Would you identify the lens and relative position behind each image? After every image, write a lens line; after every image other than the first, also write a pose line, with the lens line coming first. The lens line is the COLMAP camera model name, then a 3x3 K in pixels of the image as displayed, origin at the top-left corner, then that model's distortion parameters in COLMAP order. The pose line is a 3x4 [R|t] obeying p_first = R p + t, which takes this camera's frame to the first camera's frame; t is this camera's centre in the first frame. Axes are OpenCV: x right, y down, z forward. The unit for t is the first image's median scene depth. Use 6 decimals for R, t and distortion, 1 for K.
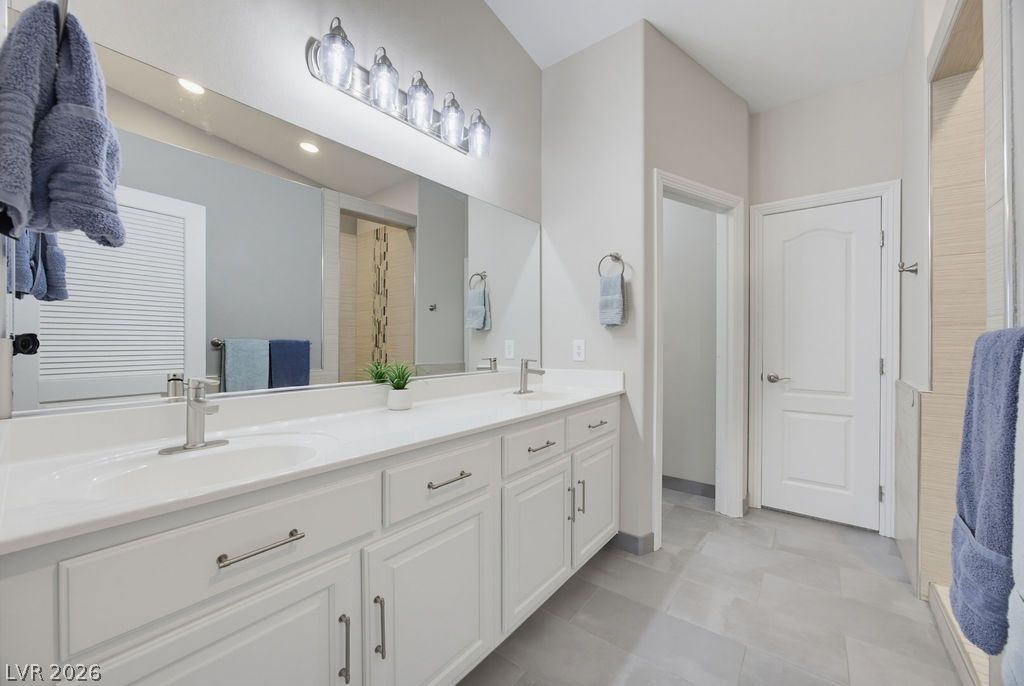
lens RADIAL K [[399.7, 0, 505.9], [0, 399.7, 342.9], [0, 0, 1]] dist [-0.021972, 0.006231]
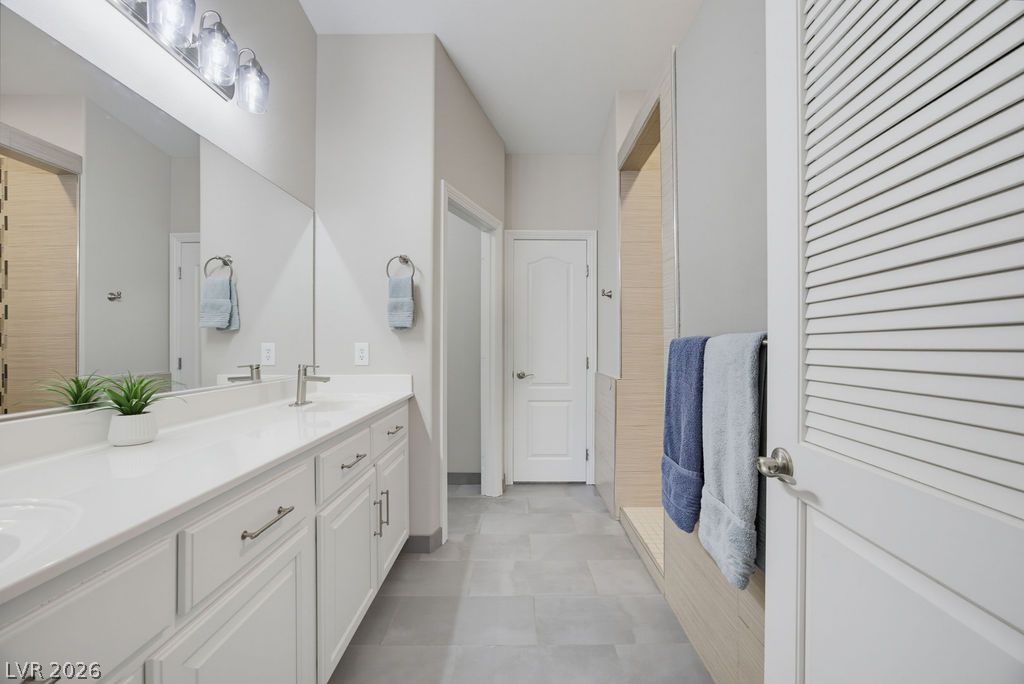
lens RADIAL K [[399.7, 0, 527.5], [0, 399.7, 345.5], [0, 0, 1]] dist [-0.021972, 0.006231]
pose [[0.777857, -0.000269, 0.628441, -0.110225], [0.002449, 0.999994, -0.002604, 0.001879], [-0.628436, 0.003565, 0.777853, 0.040052]]
